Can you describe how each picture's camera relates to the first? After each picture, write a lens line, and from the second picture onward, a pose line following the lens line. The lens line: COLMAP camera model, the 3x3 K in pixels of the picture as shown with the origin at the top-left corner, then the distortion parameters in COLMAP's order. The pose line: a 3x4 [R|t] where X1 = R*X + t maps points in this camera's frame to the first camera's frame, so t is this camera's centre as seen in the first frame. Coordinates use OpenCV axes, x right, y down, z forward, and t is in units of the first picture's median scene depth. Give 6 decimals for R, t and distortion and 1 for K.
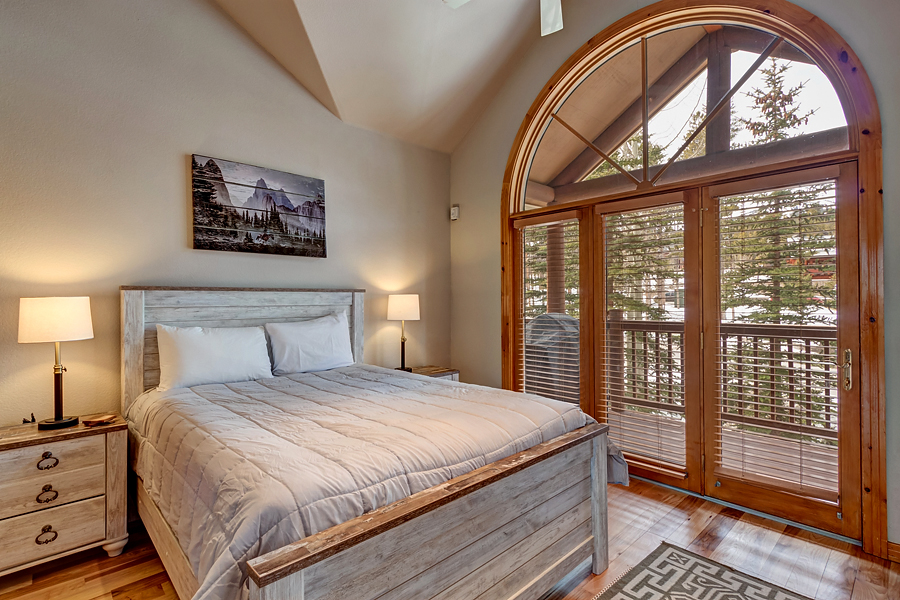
lens RADIAL K [[432.8, 0, 450.0], [0, 432.8, 300.0], [0, 0, 1]] dist [0.002076, 0.000224]
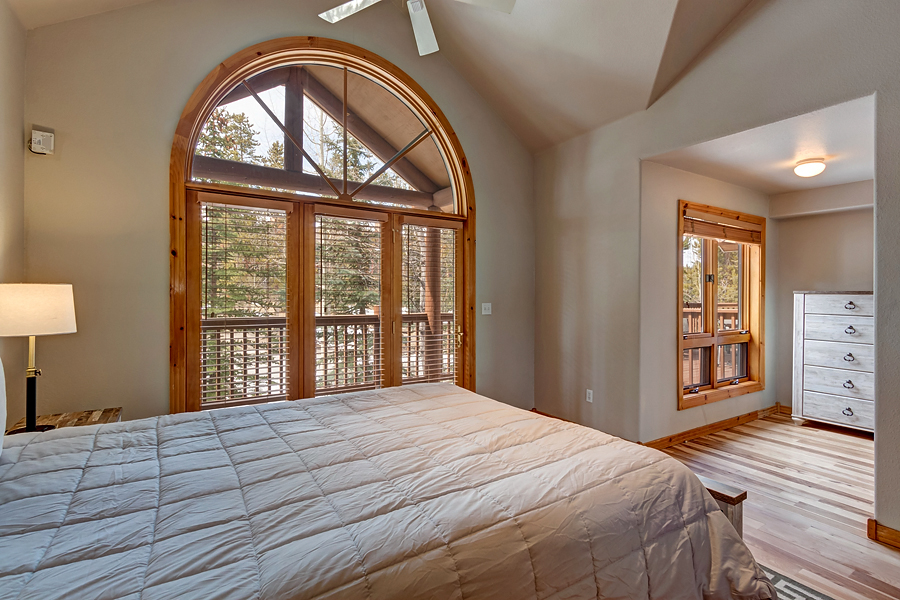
lens RADIAL K [[425.7, 0, 450.0], [0, 425.7, 300.0], [0, 0, 1]] dist [-0.000911, -0.000175]
pose [[0.190346, -0.002546, 0.981714, -0.519606], [-0.005033, 0.999981, 0.003570, 0.002027], [-0.981704, -0.005620, 0.190330, 0.439371]]
